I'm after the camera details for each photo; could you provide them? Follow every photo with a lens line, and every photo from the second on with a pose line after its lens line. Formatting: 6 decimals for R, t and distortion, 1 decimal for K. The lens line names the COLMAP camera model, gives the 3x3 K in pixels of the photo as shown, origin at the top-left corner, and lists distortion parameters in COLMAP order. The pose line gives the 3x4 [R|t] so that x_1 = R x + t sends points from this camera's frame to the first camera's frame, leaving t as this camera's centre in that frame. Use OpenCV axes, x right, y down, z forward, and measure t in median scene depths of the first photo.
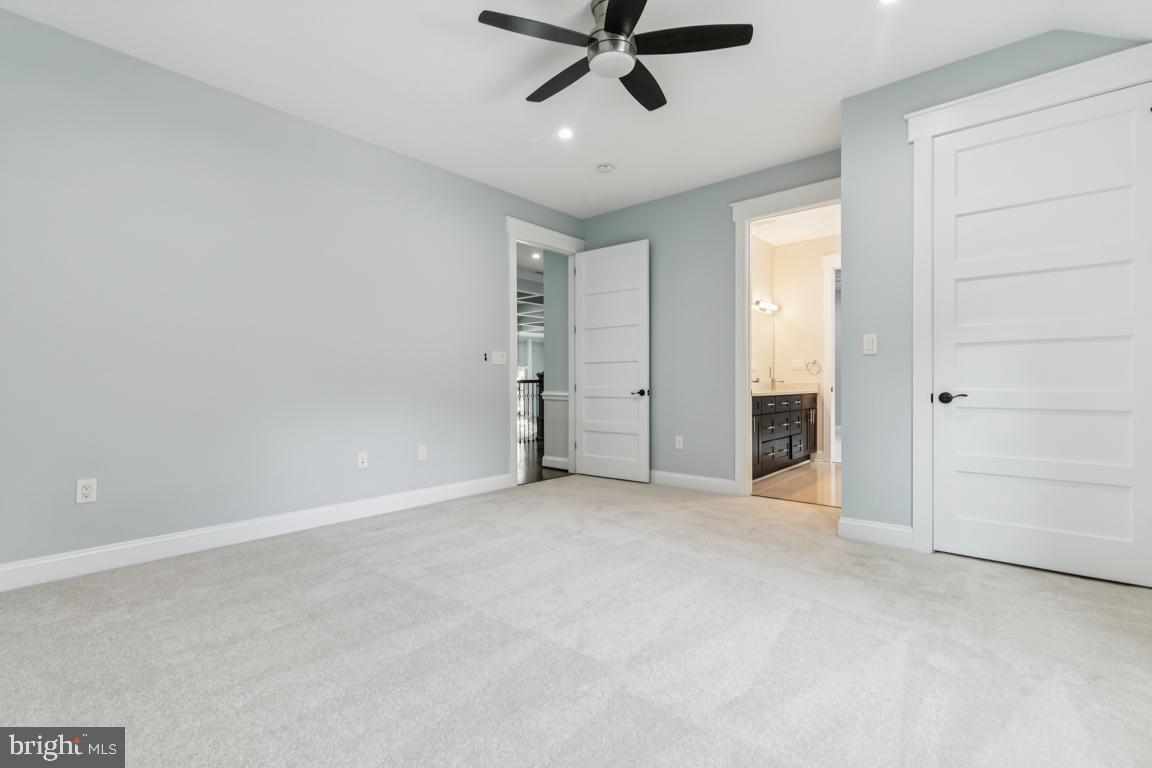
lens RADIAL K [[527.3, 0, 576.9], [0, 527.3, 392.1], [0, 0, 1]] dist [0.001579, -0.000474]
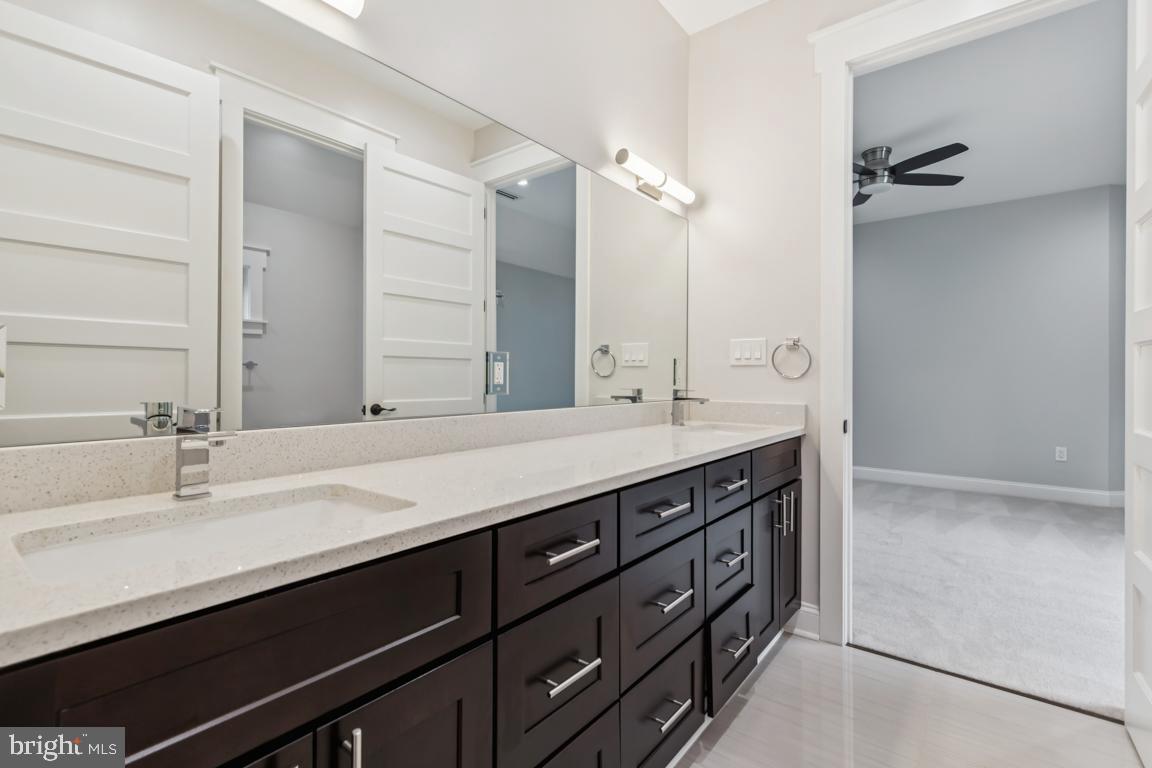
lens RADIAL K [[527.3, 0, 583.7], [0, 527.3, 376.0], [0, 0, 1]] dist [0.001579, -0.000474]
pose [[0.998708, 0.010299, 0.049772, 0.301356], [-0.009481, 0.999816, -0.016648, -0.030157], [-0.049934, 0.016154, 0.998622, 0.674574]]
